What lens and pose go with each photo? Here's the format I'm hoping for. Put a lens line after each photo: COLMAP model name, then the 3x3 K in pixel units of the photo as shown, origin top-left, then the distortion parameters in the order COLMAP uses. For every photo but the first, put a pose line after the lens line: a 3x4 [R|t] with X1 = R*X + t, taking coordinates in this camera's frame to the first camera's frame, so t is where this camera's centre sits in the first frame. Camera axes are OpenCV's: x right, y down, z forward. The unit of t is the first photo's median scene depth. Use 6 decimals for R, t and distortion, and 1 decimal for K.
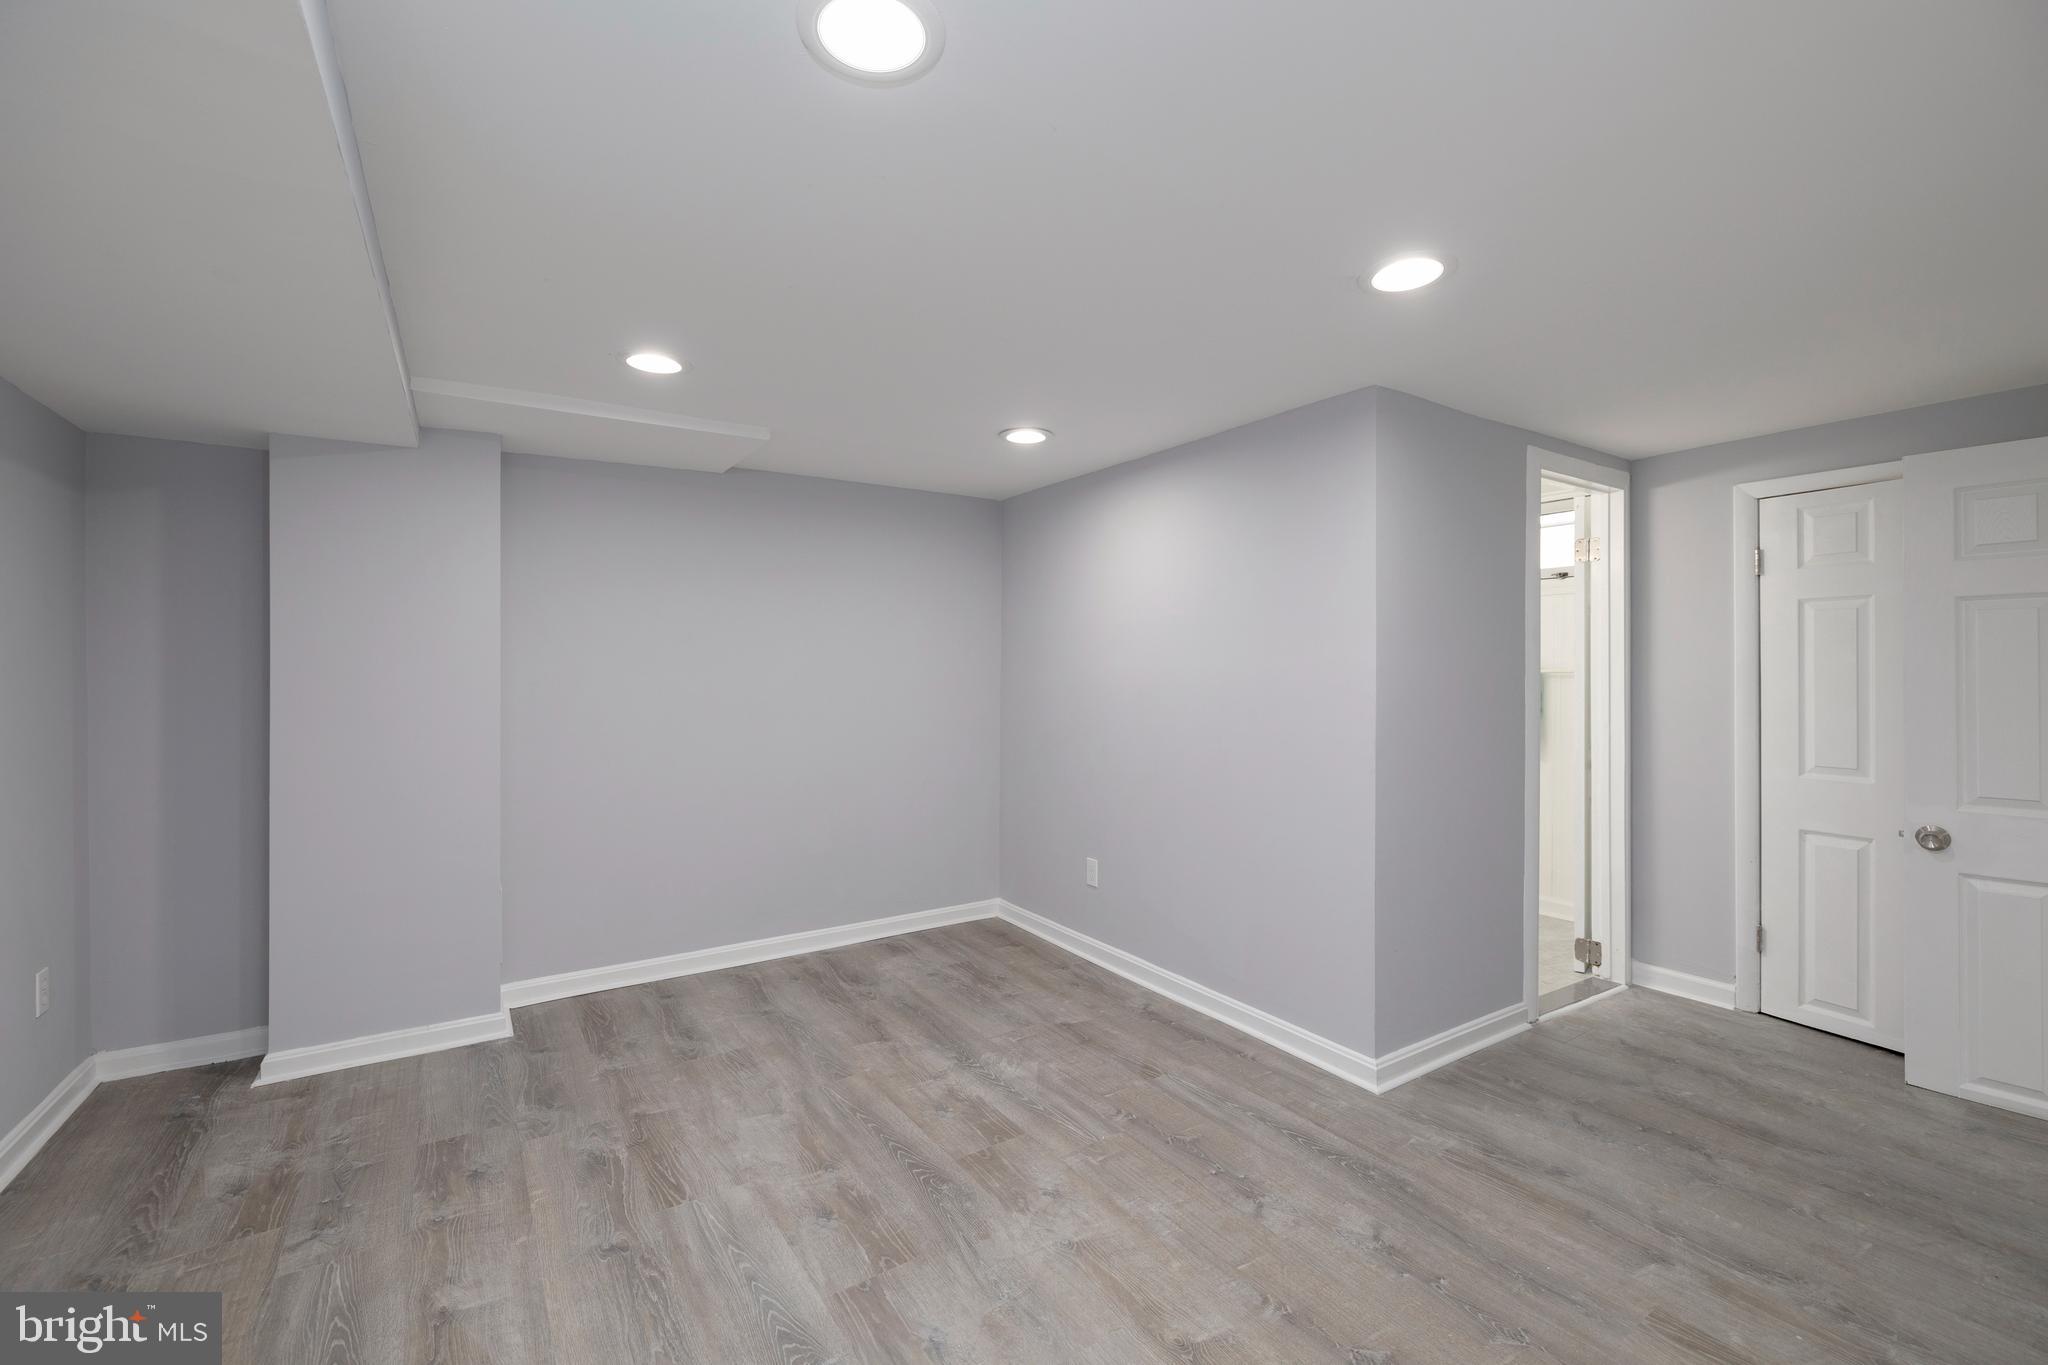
lens RADIAL K [[869.3, 0, 1020.7], [0, 869.3, 677.2], [0, 0, 1]] dist [-0.004051, 0.001079]
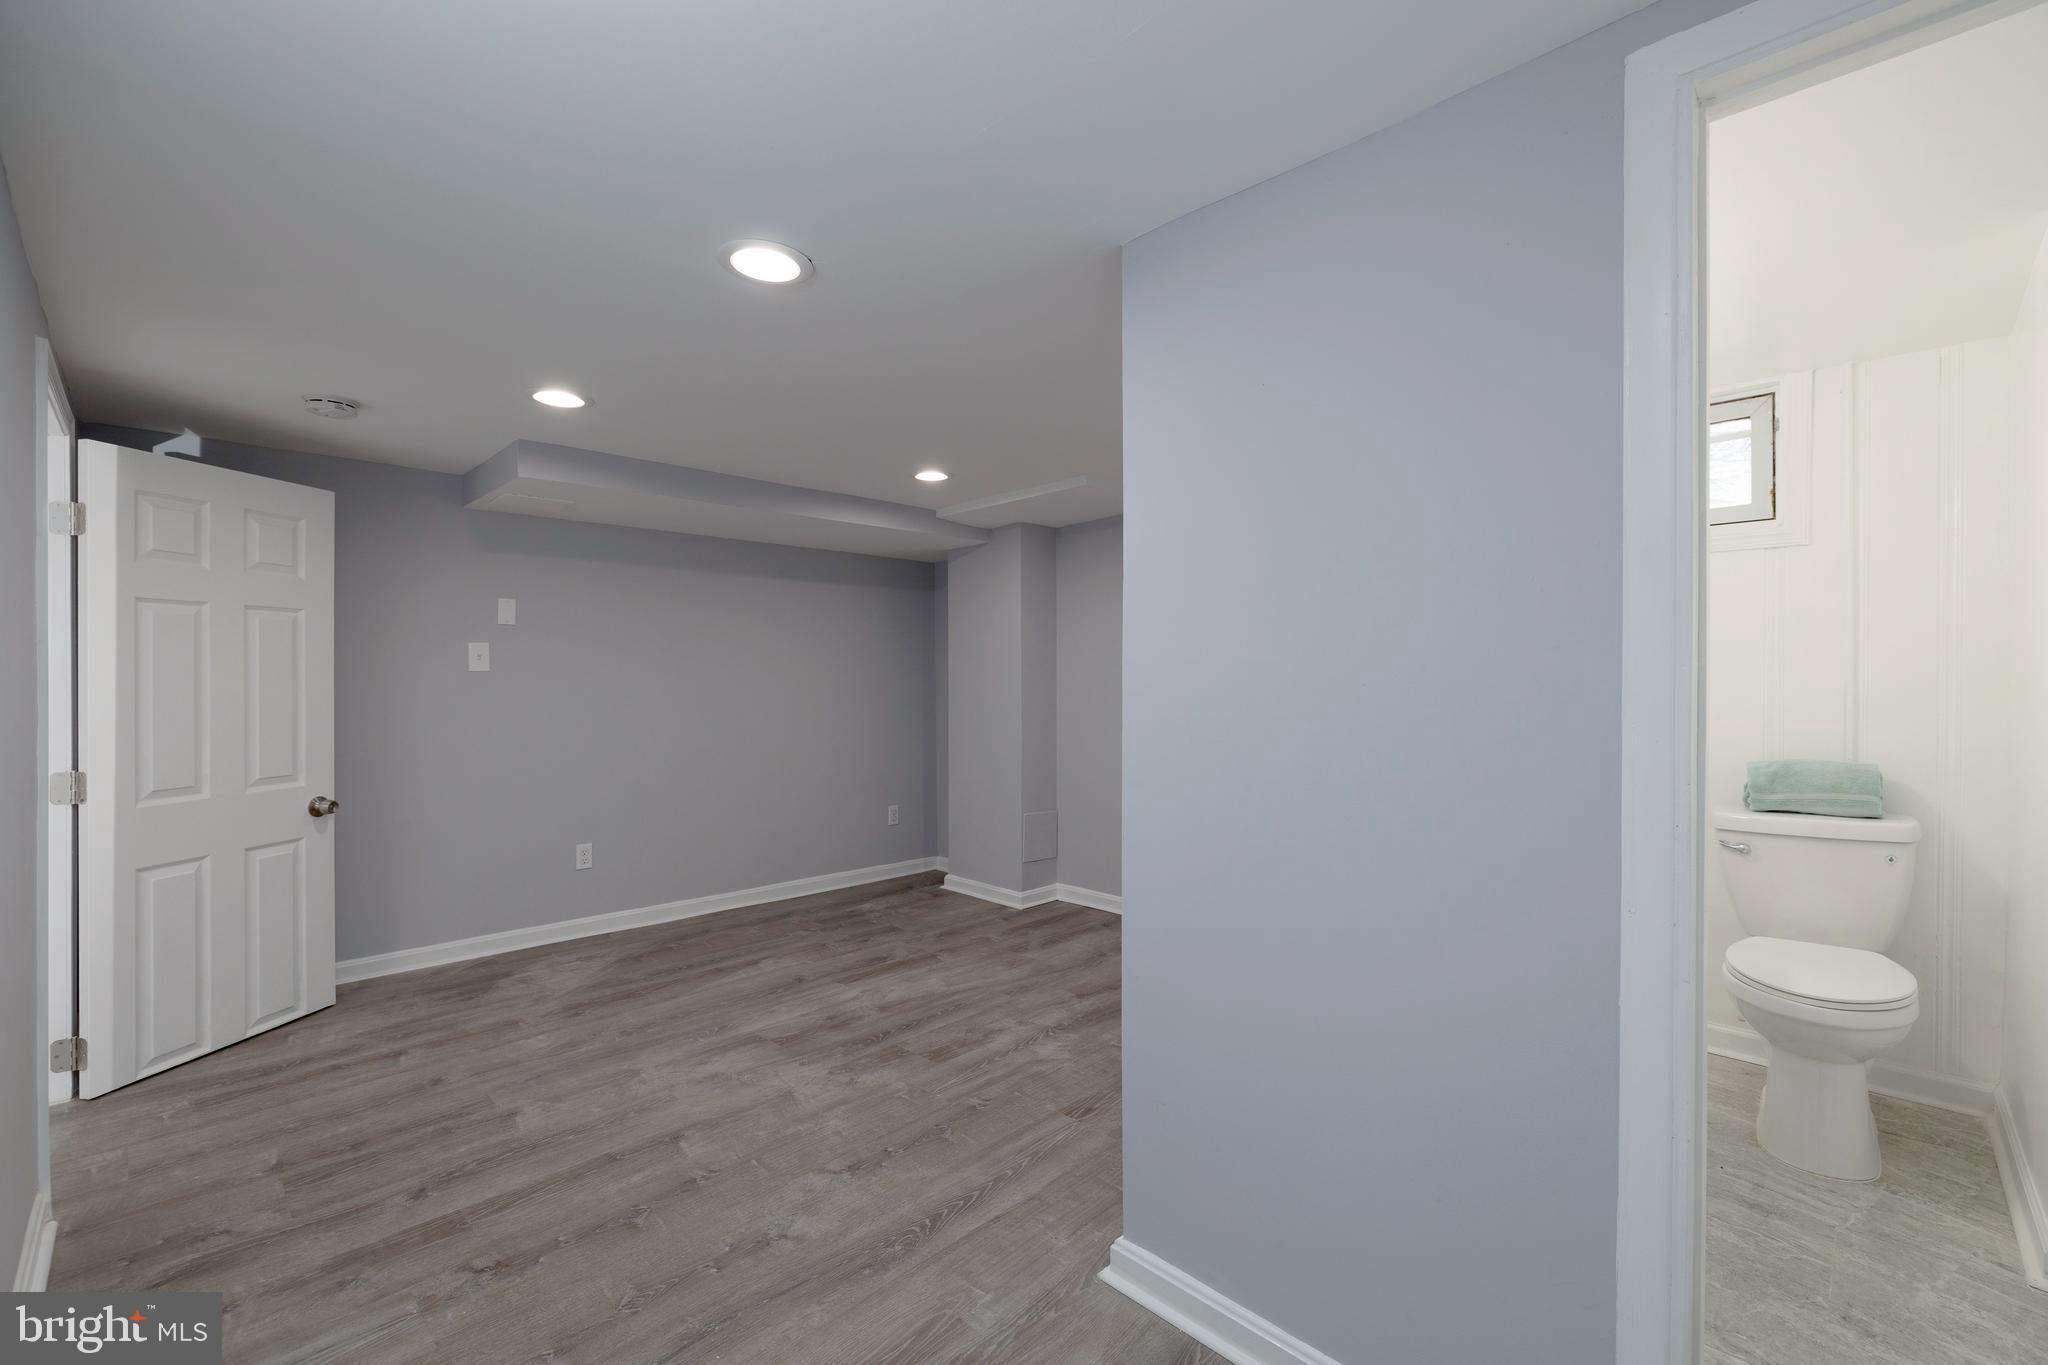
lens RADIAL K [[869.3, 0, 1019.3], [0, 869.3, 682.8], [0, 0, 1]] dist [-0.004051, 0.001079]
pose [[0.200321, 0.006140, -0.979711, 1.200359], [-0.007955, 0.999958, 0.004641, 0.003289], [0.979698, 0.006864, 0.200362, 0.887194]]
